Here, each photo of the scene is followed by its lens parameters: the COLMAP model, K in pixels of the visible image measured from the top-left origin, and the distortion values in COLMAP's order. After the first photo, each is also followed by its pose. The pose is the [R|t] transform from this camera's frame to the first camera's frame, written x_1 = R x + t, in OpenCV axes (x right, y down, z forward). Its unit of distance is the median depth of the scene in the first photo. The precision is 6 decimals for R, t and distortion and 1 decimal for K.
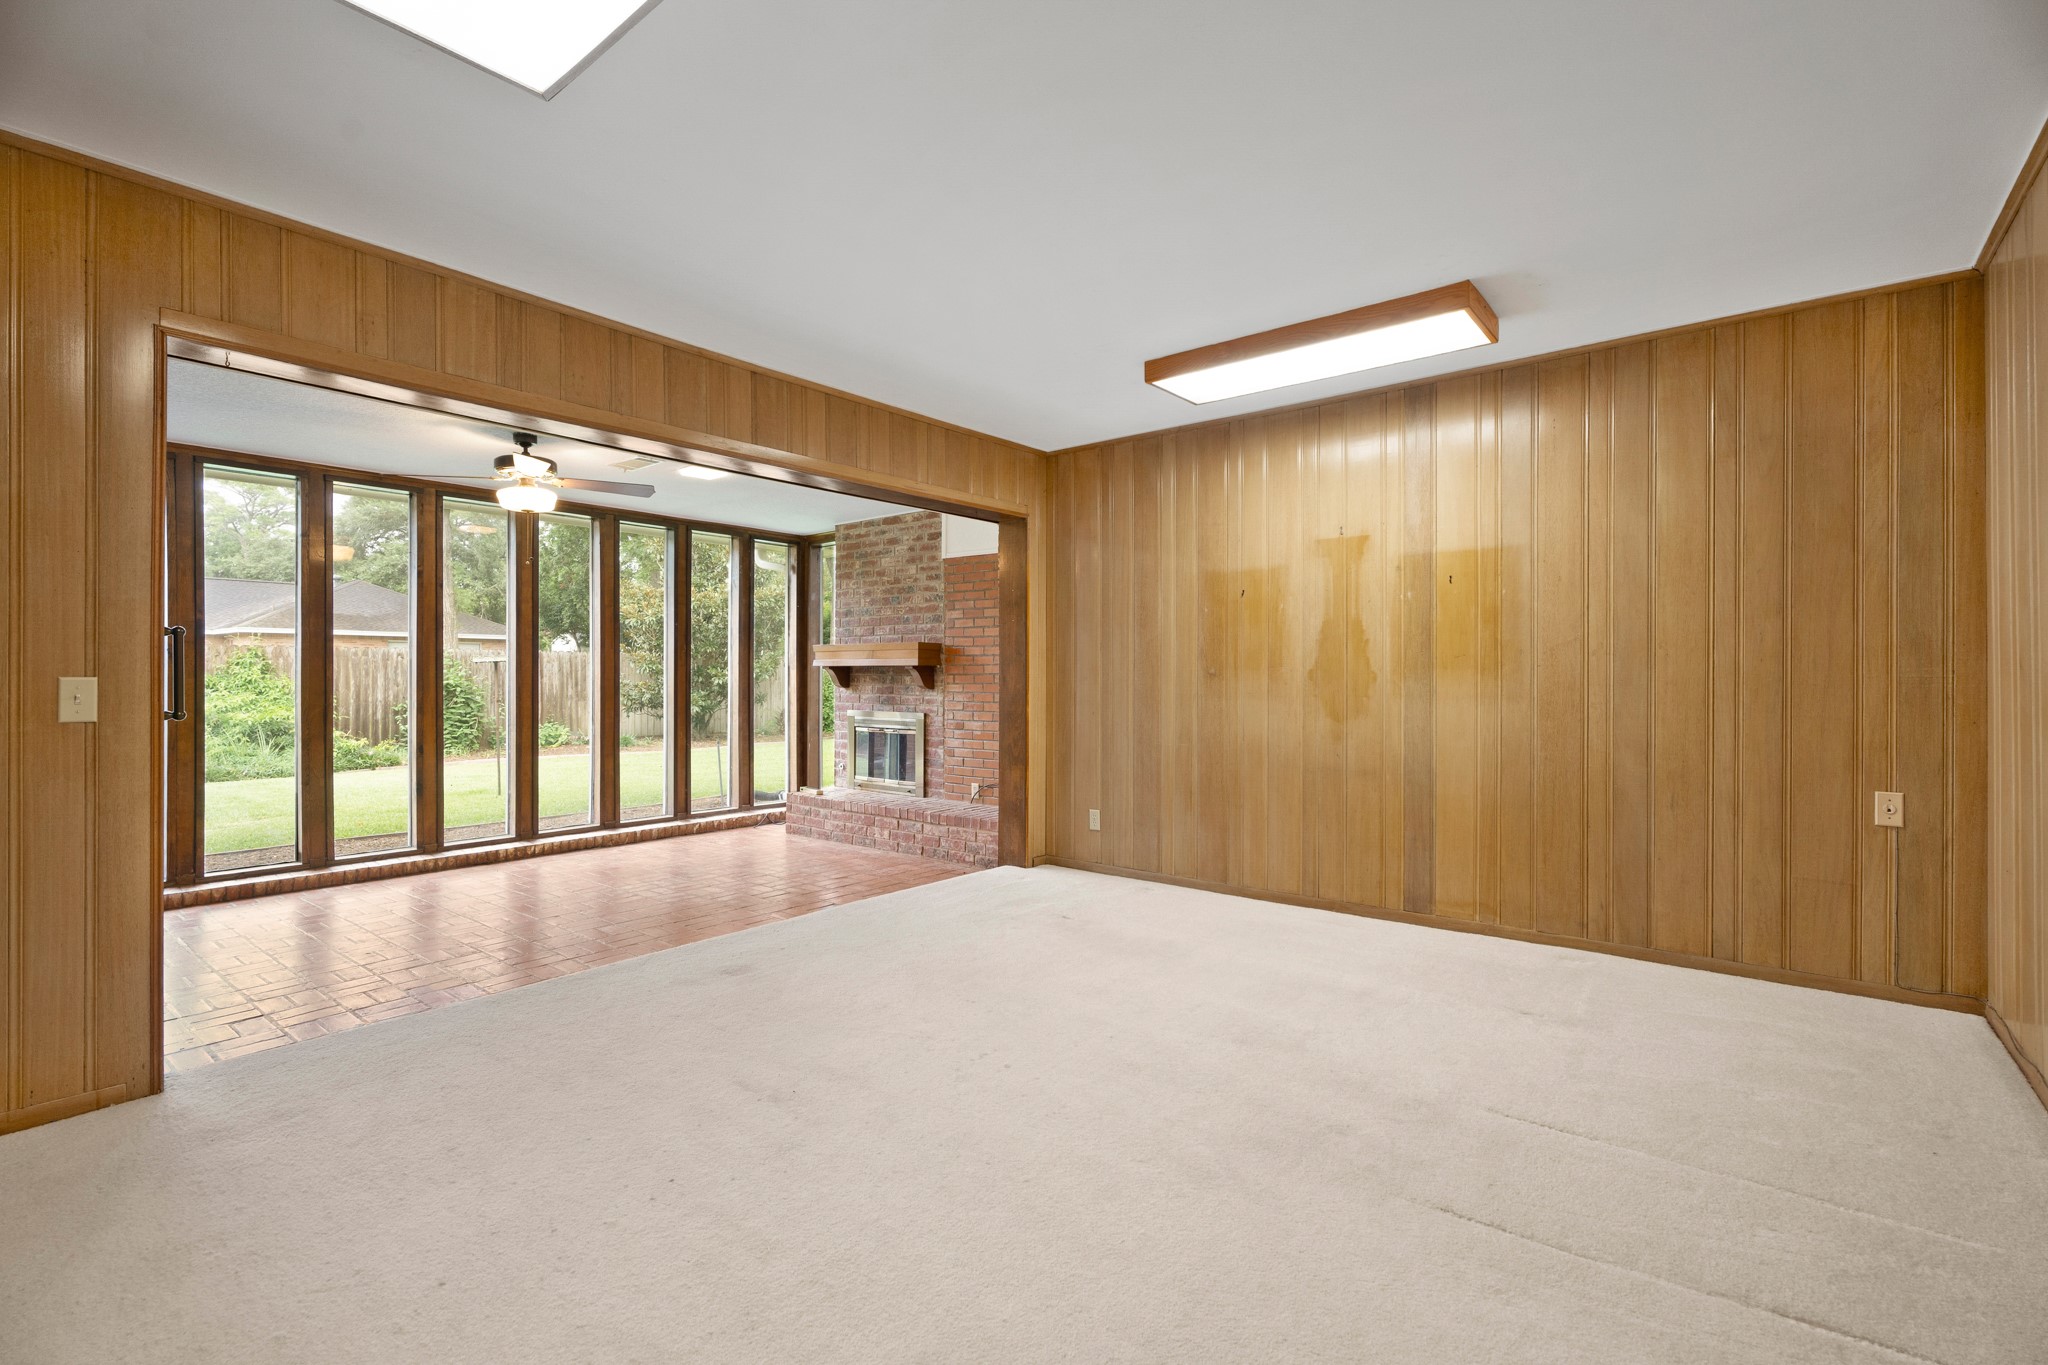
lens RADIAL K [[913.0, 0, 1007.6], [0, 913.0, 679.6], [0, 0, 1]] dist [-0.000426, -0.000002]
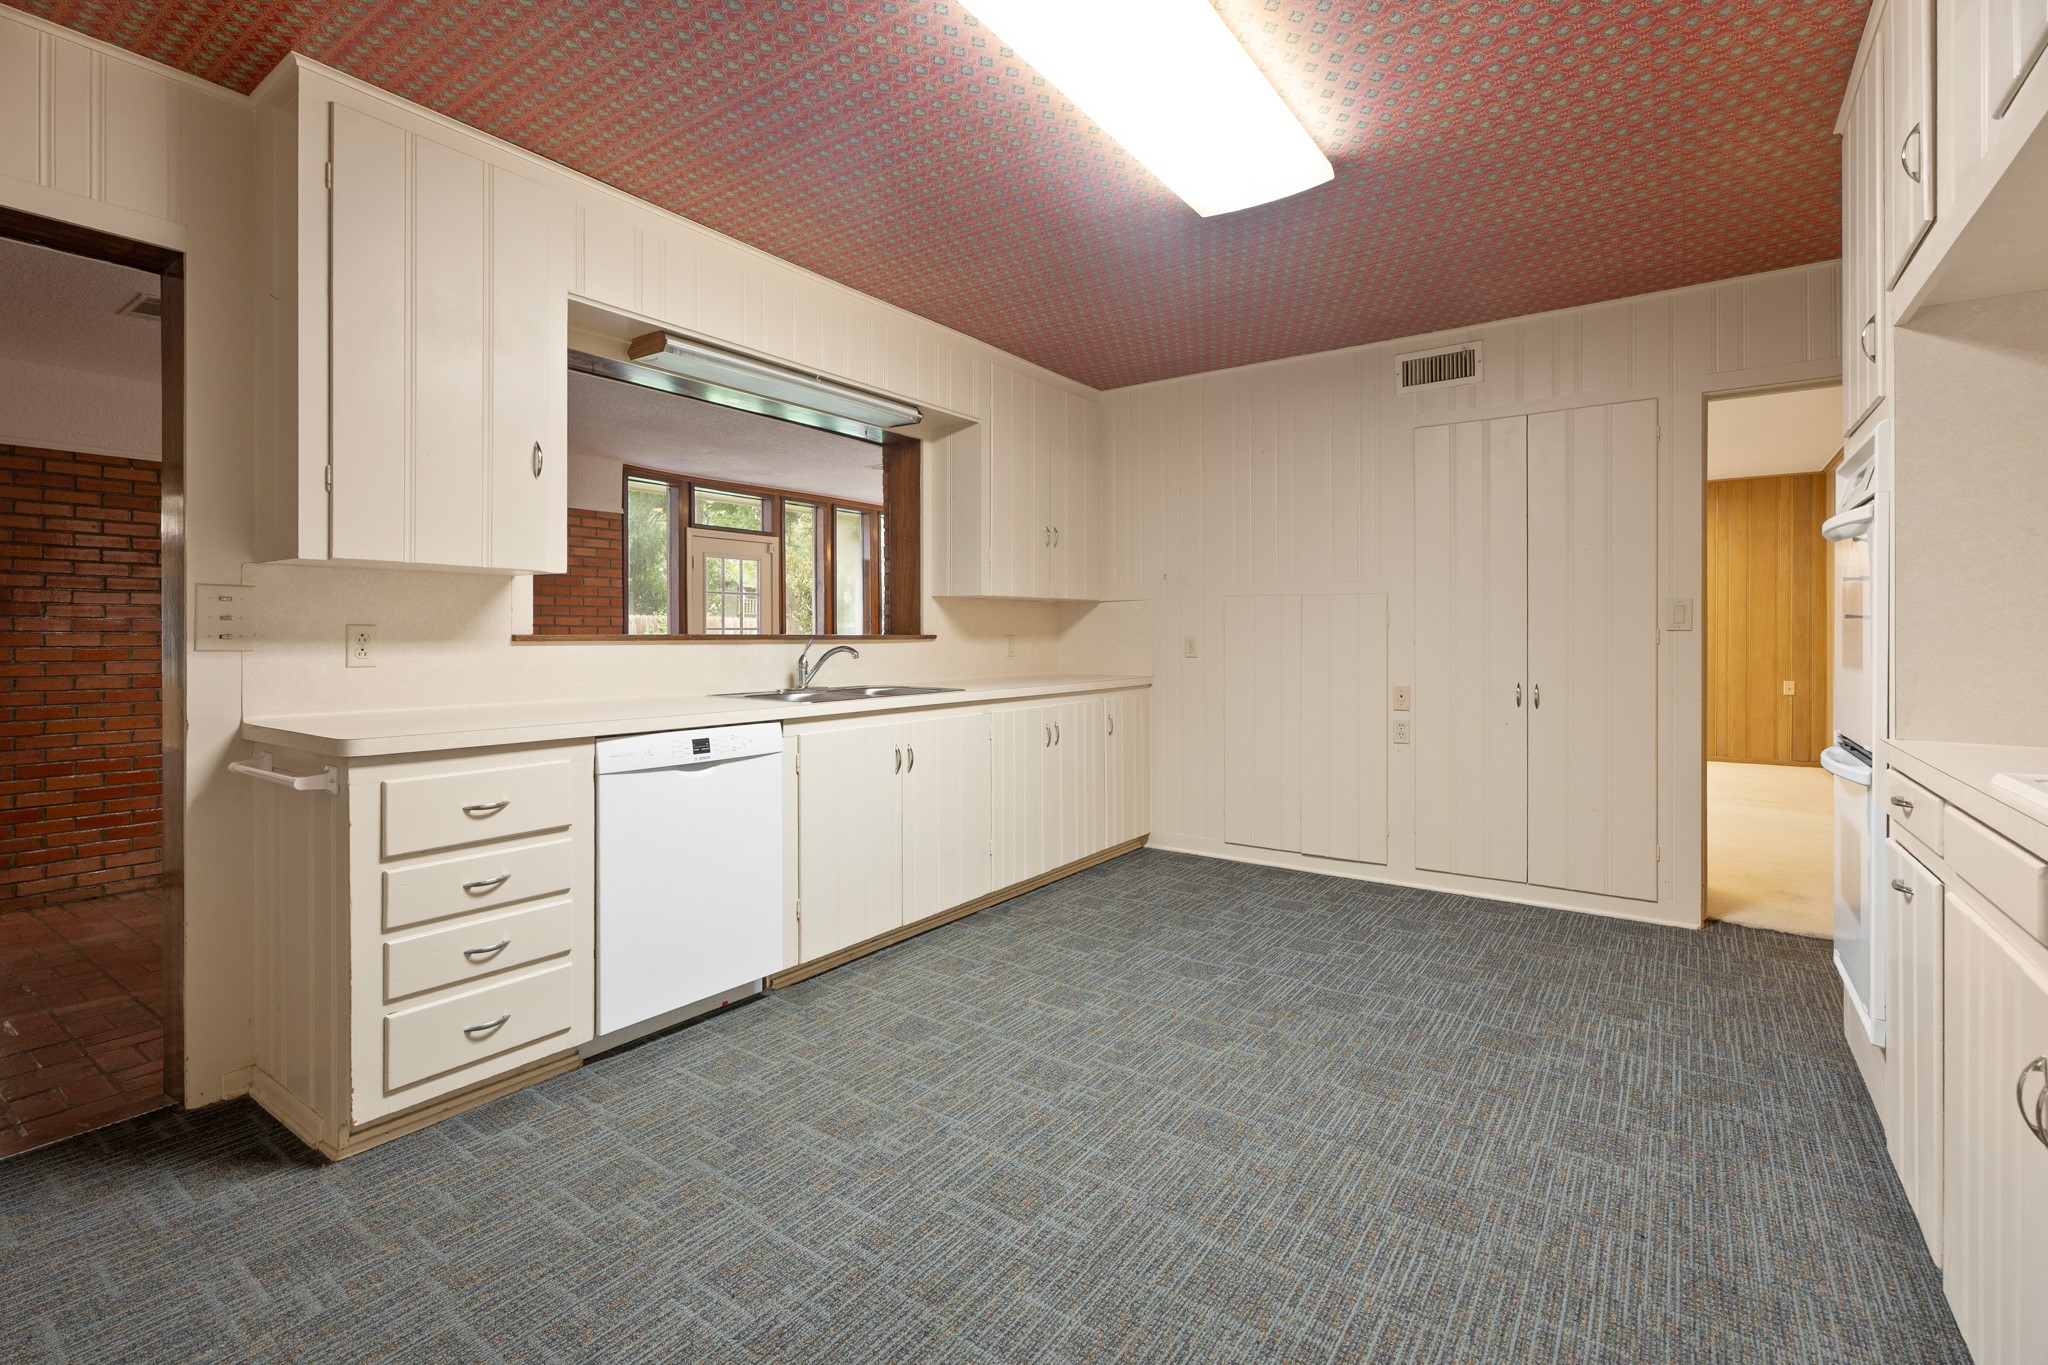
lens RADIAL K [[913.0, 0, 1011.7], [0, 913.0, 639.8], [0, 0, 1]] dist [-0.000426, -0.000002]
pose [[0.998289, -0.001358, 0.058451, -0.529248], [0.001066, 0.999987, 0.005016, -0.001105], [-0.058457, -0.004945, 0.998278, -0.555468]]
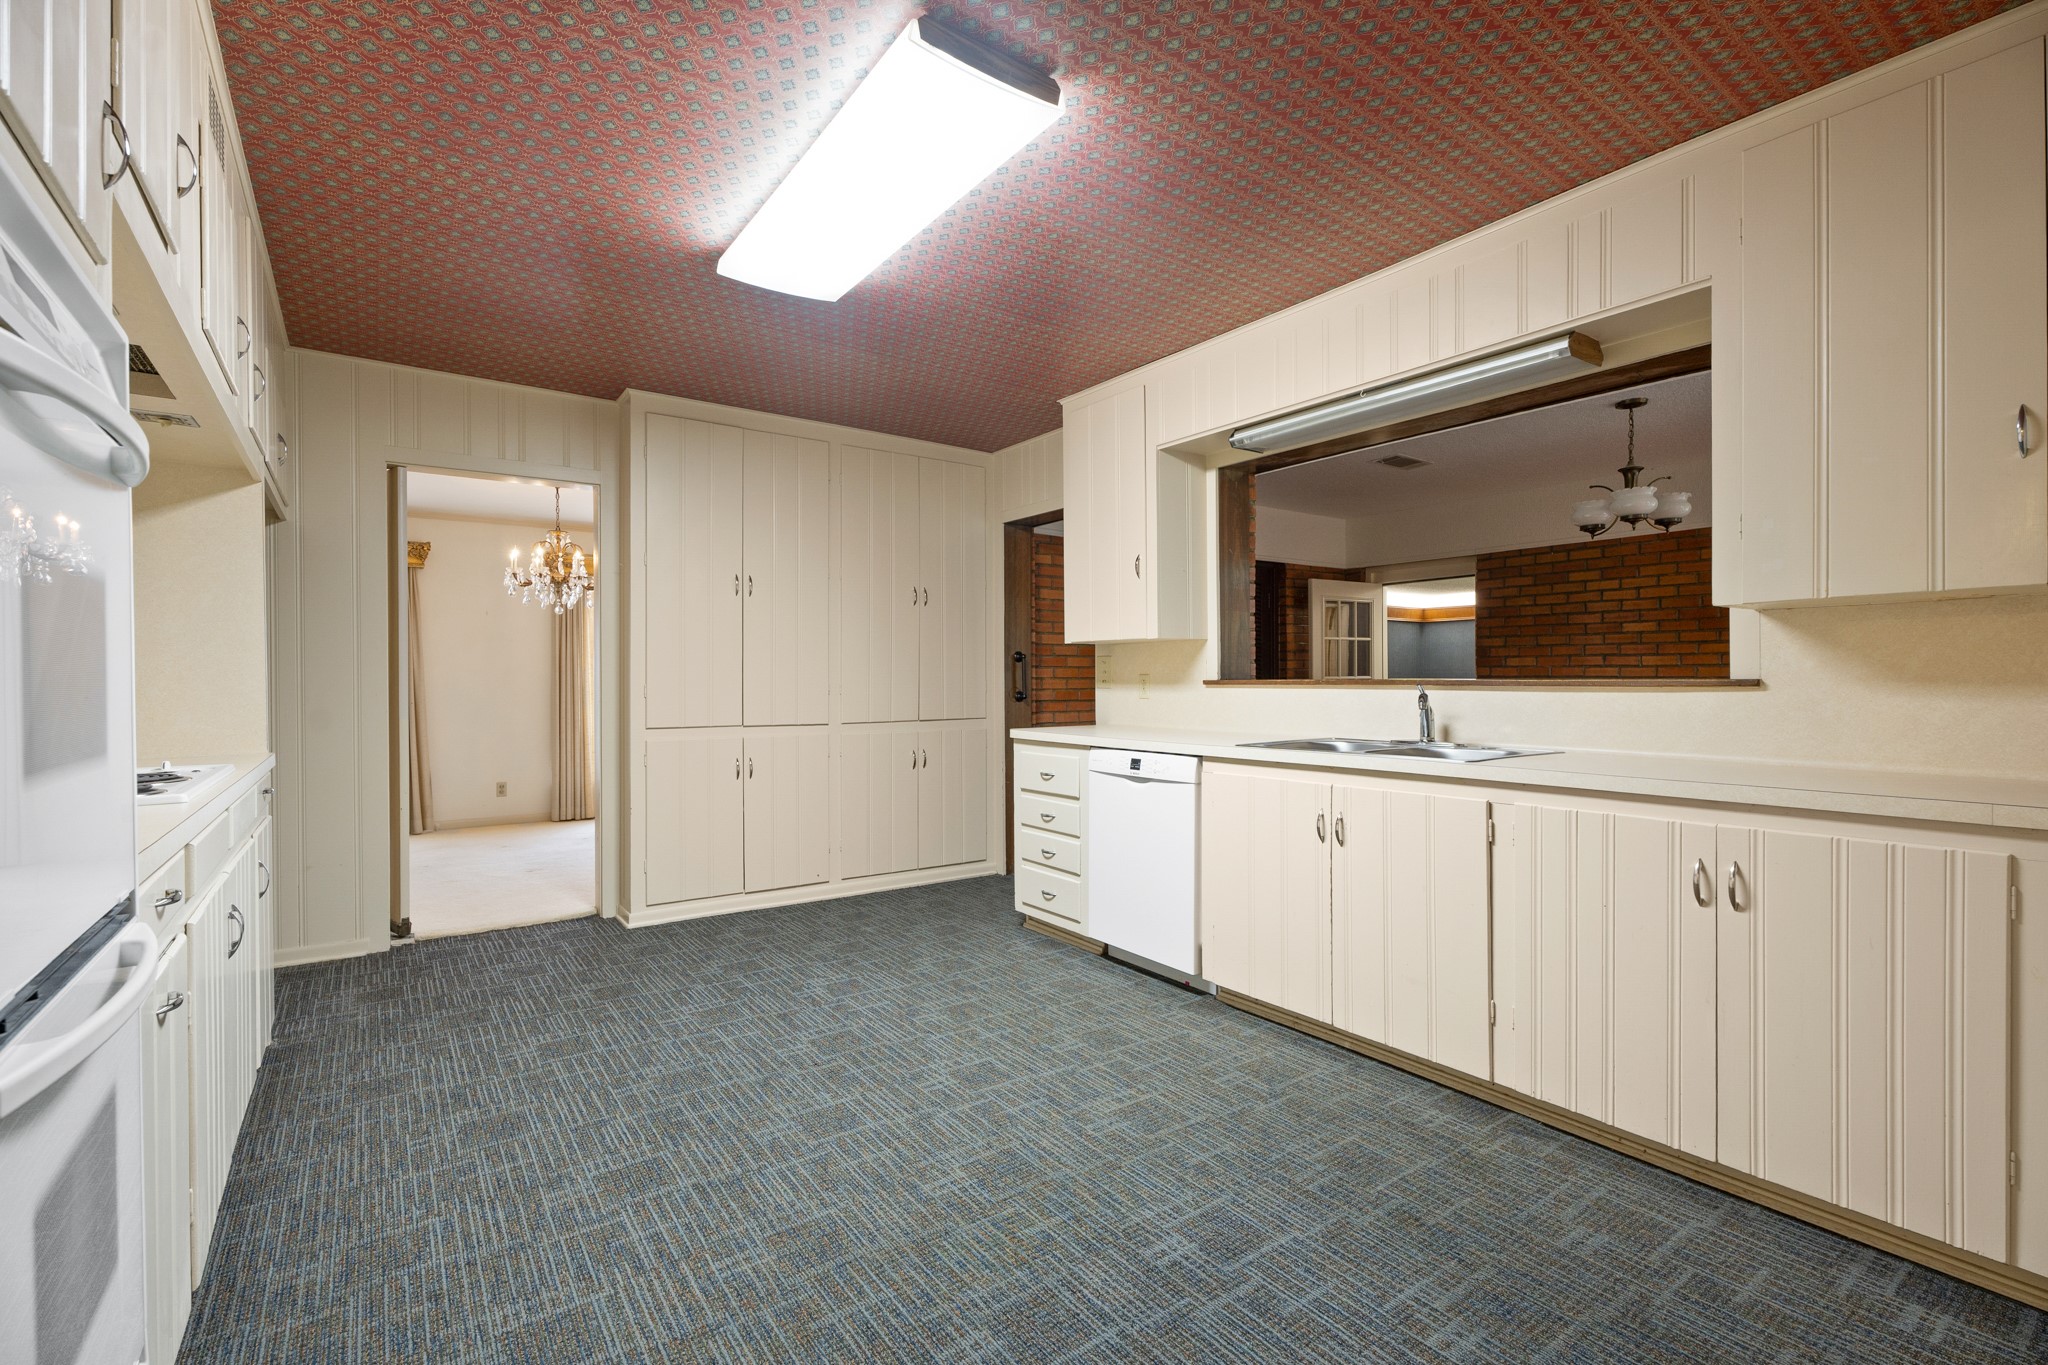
lens RADIAL K [[913.0, 0, 1037.7], [0, 913.0, 690.7], [0, 0, 1]] dist [-0.000426, -0.000002]
pose [[-0.249160, 0.010686, -0.968403, -0.171787], [0.003161, 0.999943, 0.010221, -0.001132], [0.968457, -0.000515, -0.249180, -0.140344]]
